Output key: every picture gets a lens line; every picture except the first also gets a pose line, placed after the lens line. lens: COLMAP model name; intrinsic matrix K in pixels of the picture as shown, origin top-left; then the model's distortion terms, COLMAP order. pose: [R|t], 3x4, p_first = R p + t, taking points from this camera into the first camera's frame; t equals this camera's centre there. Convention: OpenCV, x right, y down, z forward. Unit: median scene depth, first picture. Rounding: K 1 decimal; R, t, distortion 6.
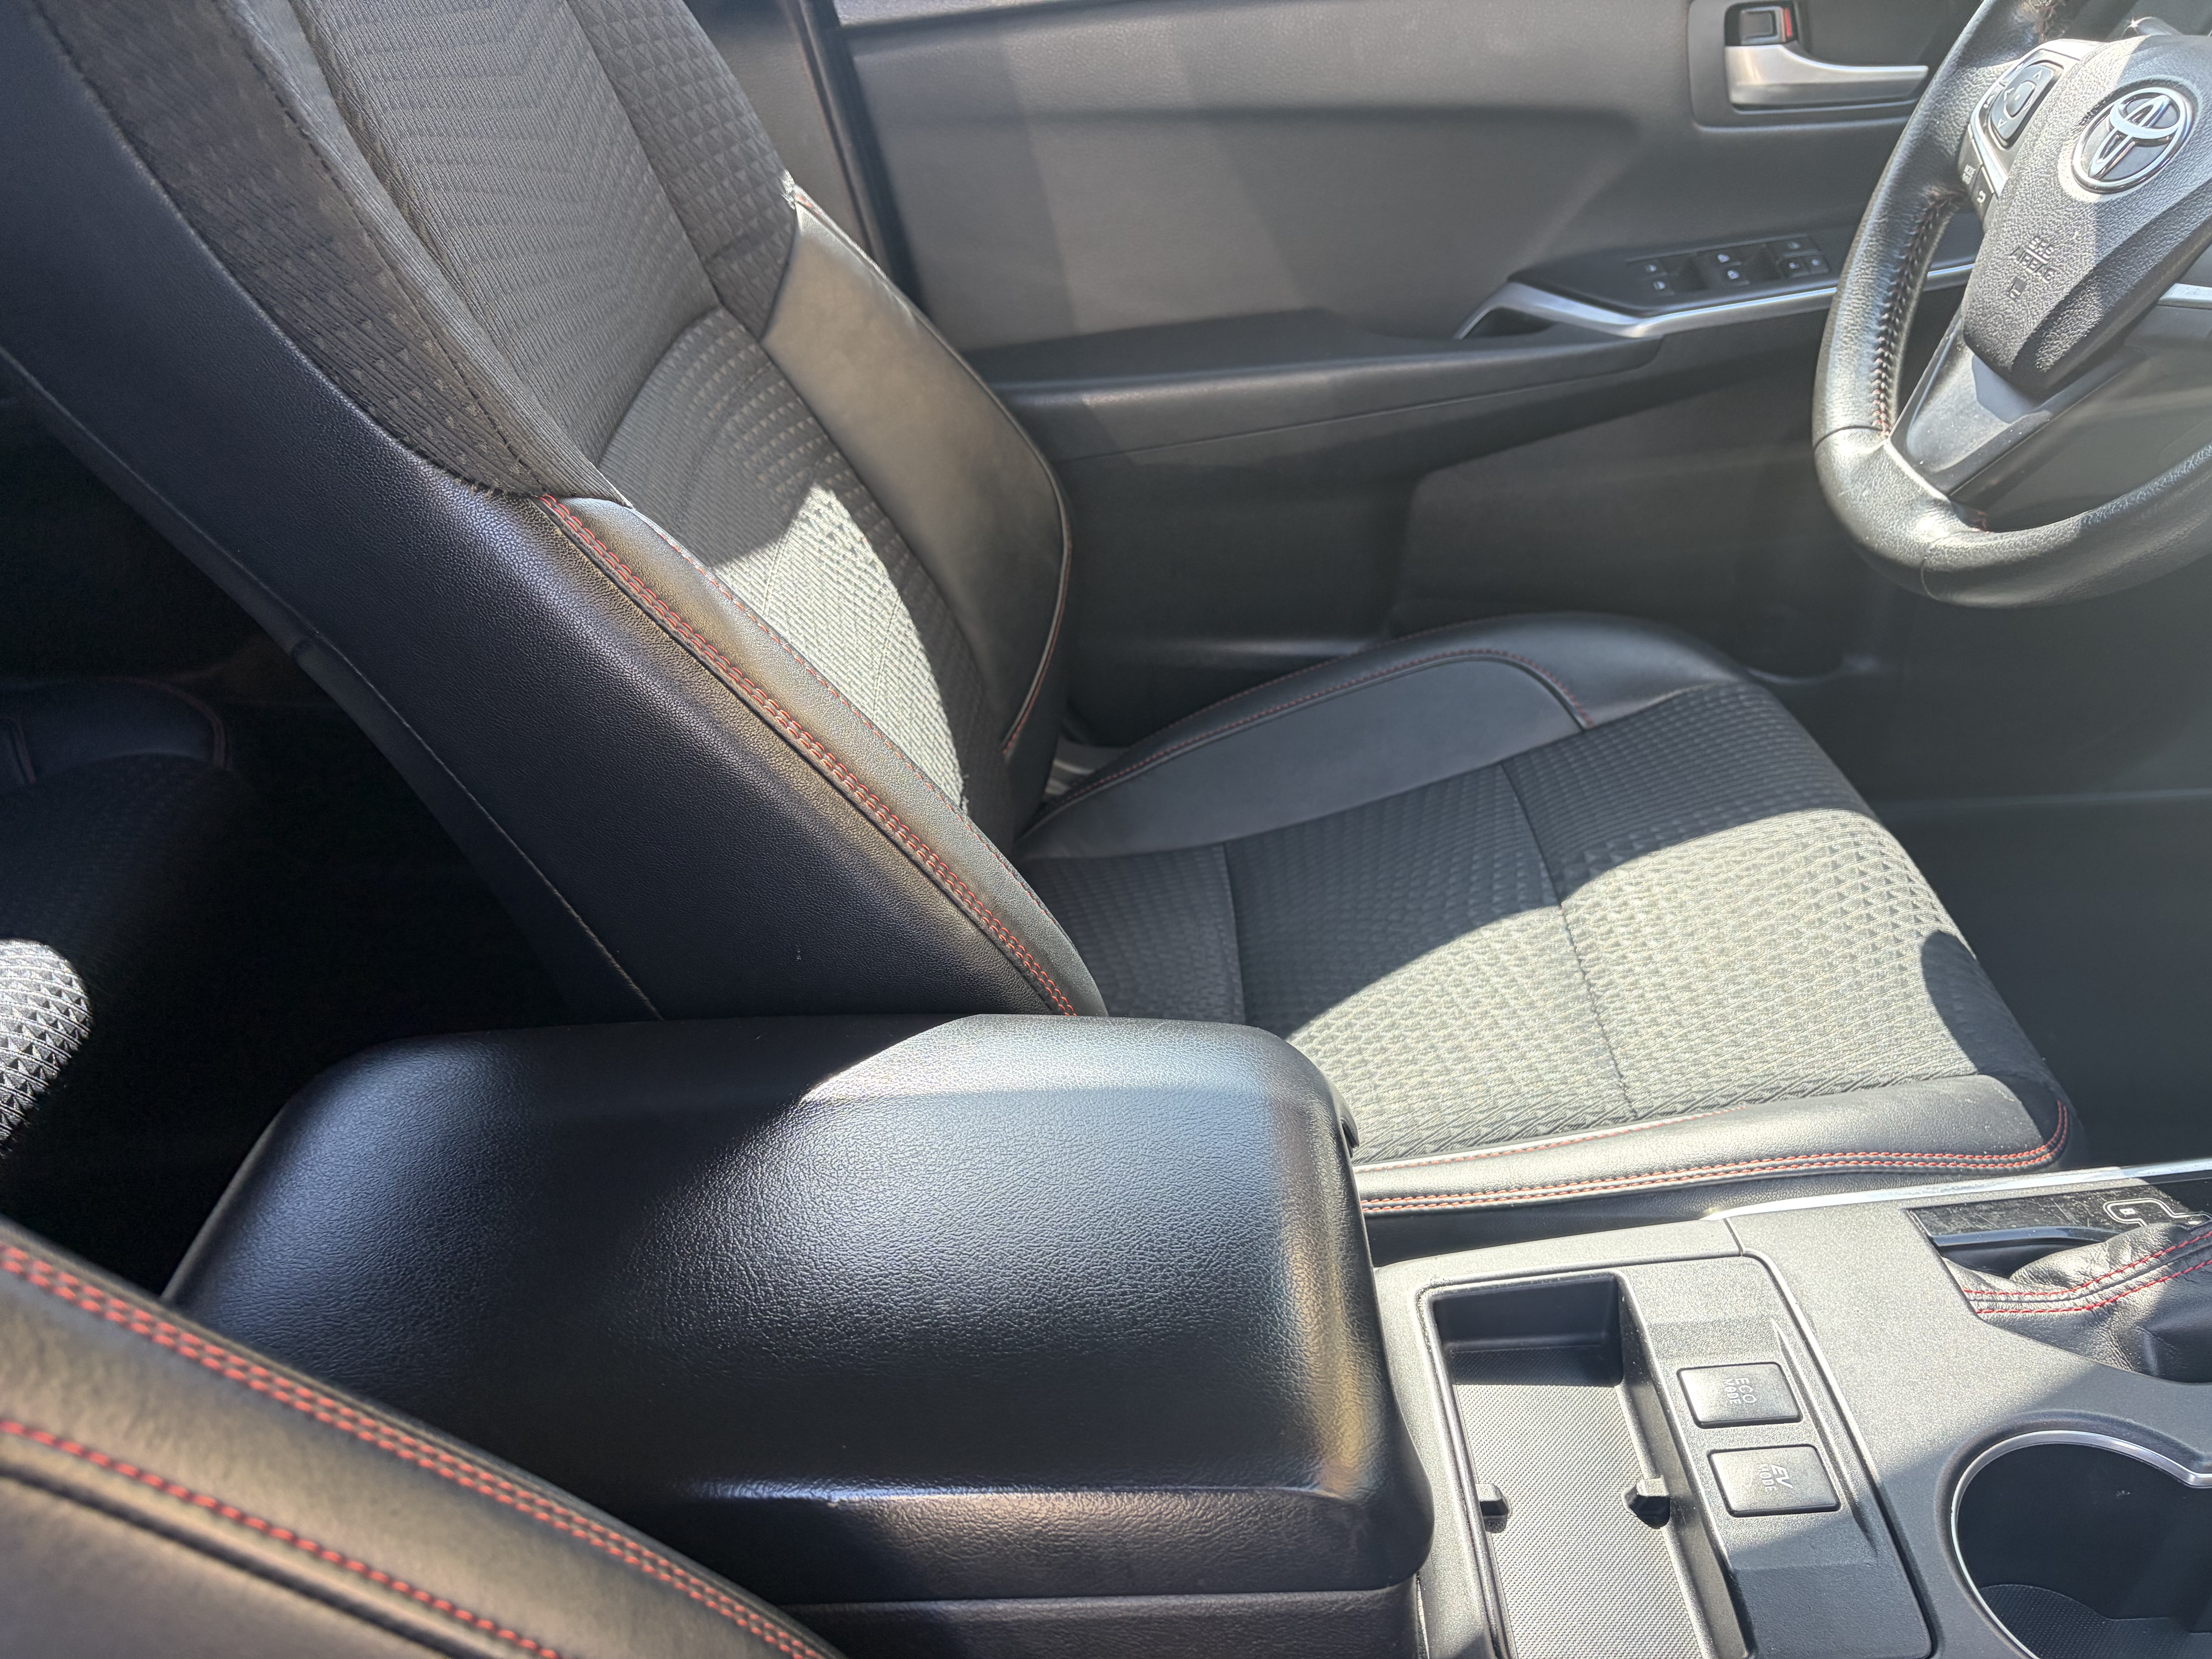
lens RADIAL K [[1700.7, 0, 1113.3], [0, 1700.7, 830.1], [0, 0, 1]] dist [0.042776, -0.064899]
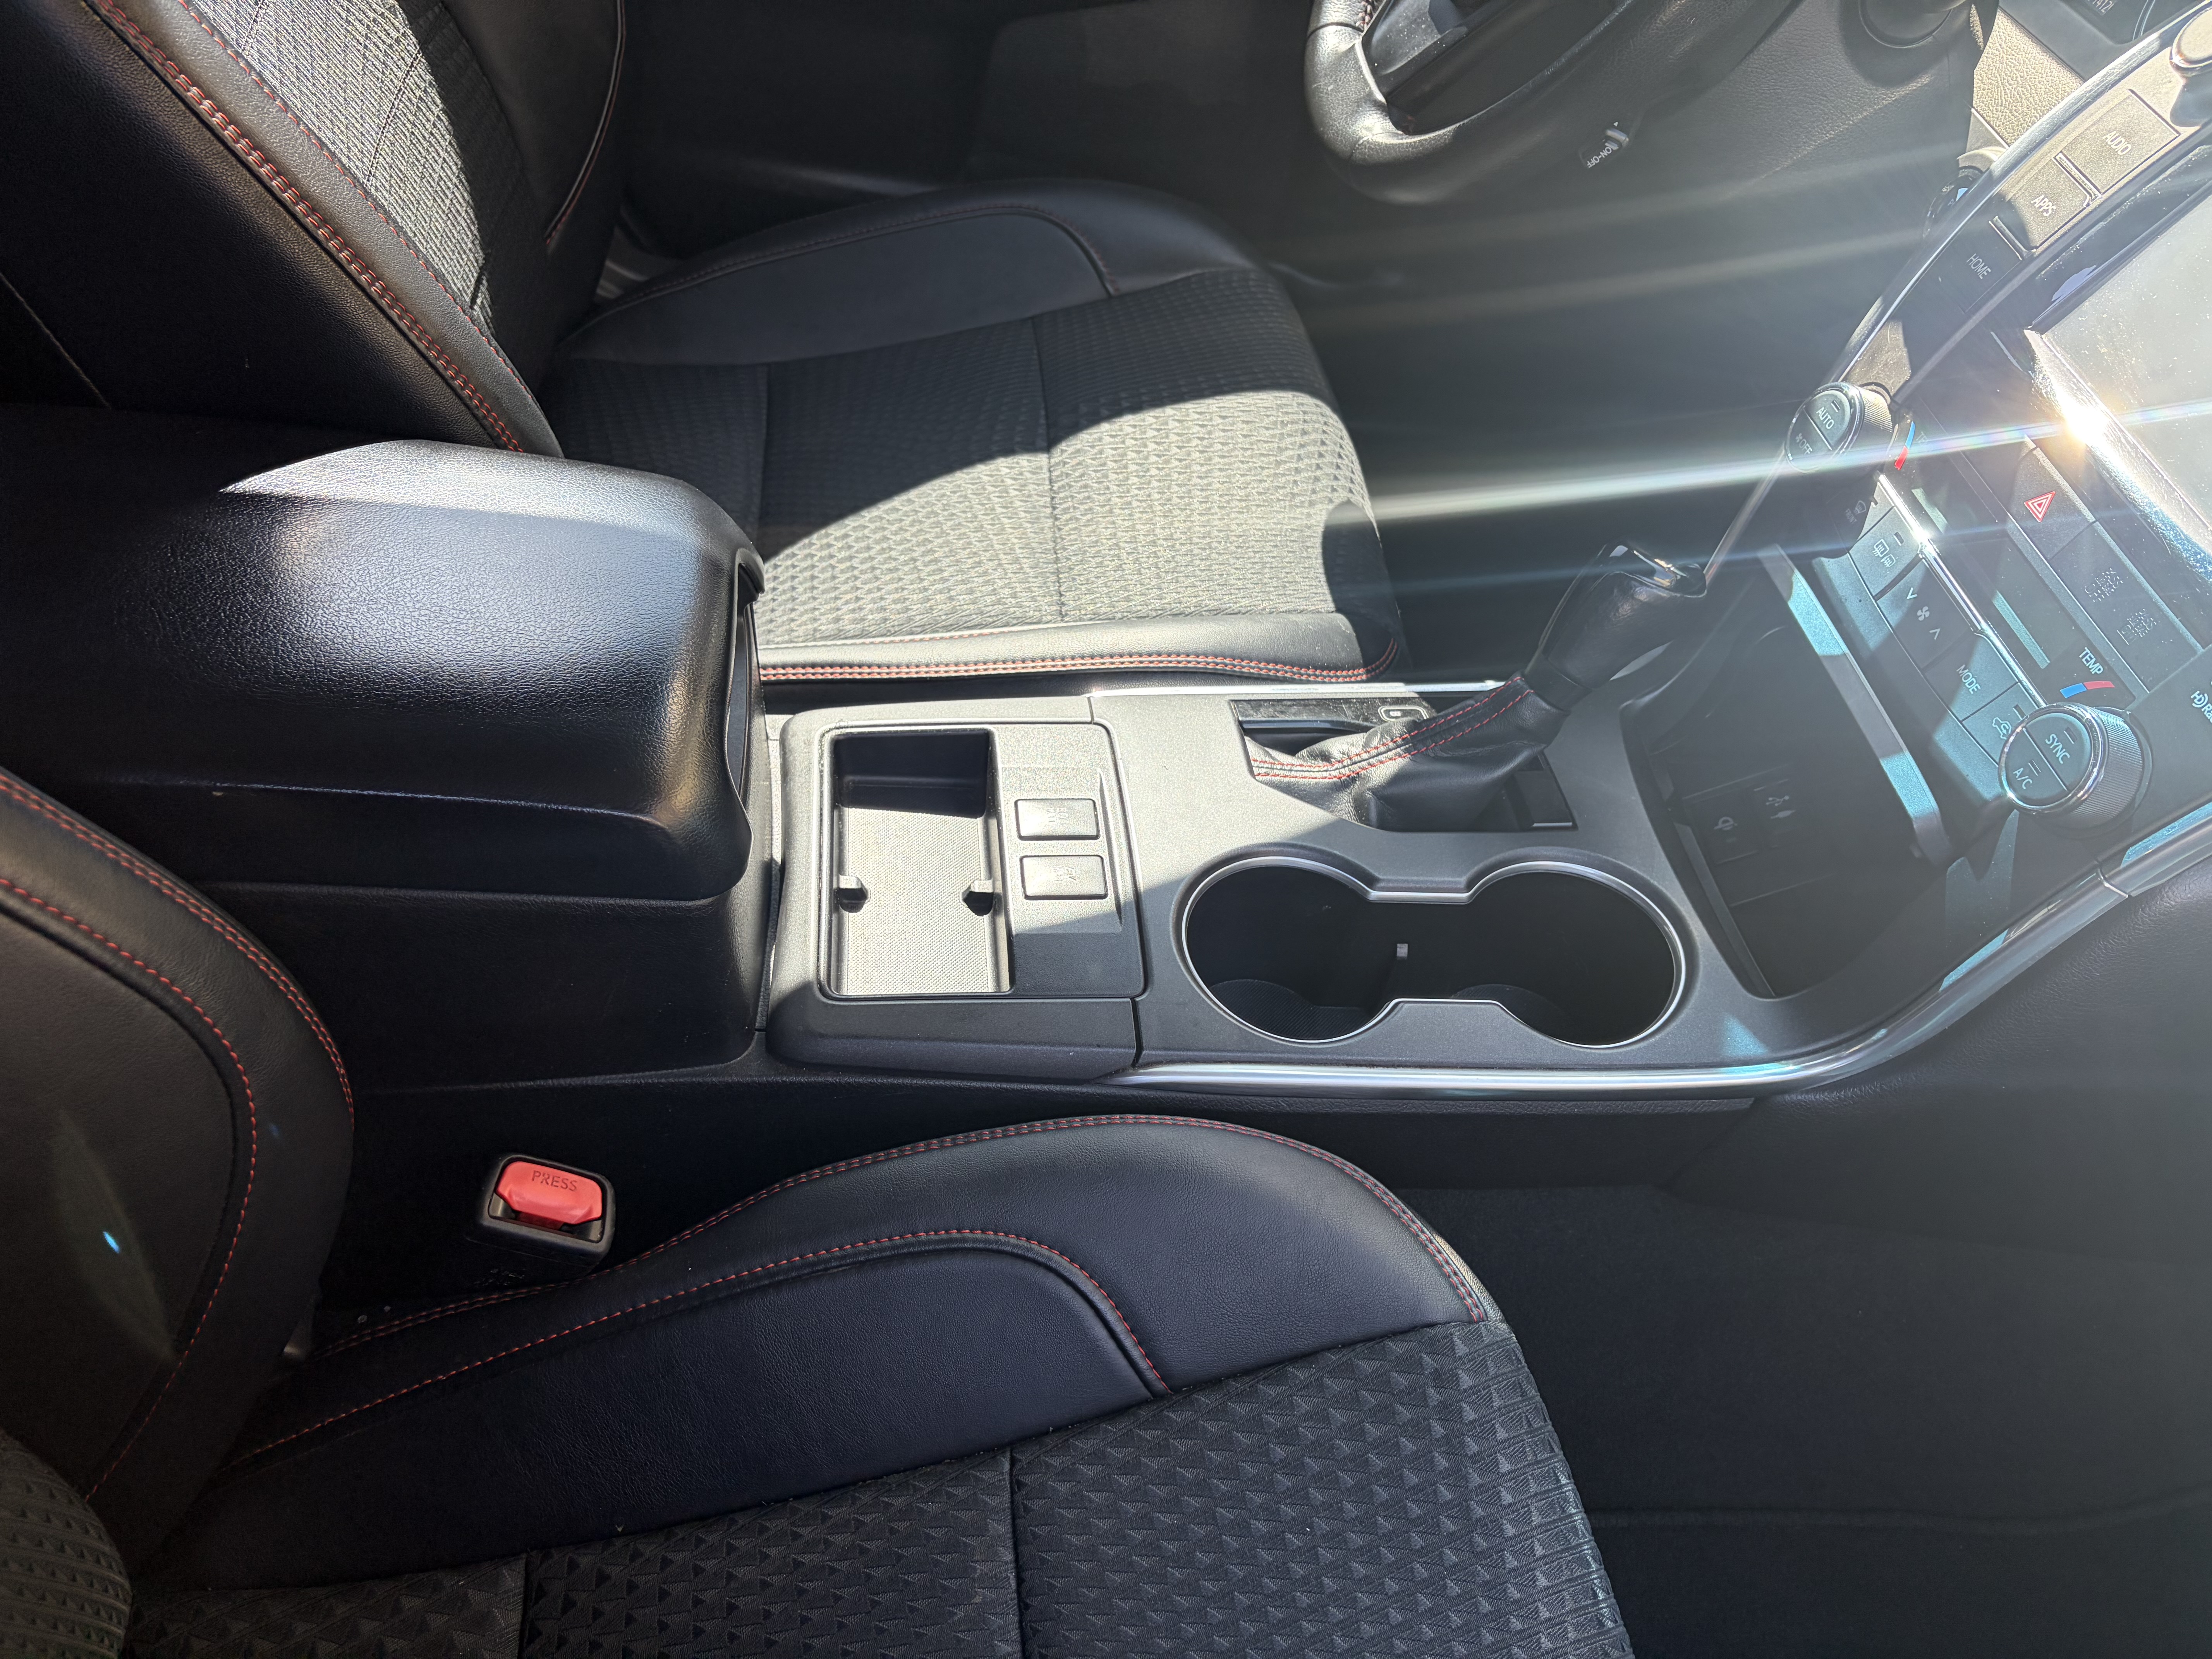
lens RADIAL K [[1693.4, 0, 1106.0], [0, 1693.4, 829.5], [0, 0, 1]] dist [0.033134, -0.040133]
pose [[0.976591, 0.070816, 0.203115, 0.124054], [-0.115997, 0.968572, 0.220030, 0.049849], [-0.181150, -0.238440, 0.954113, -0.162383]]
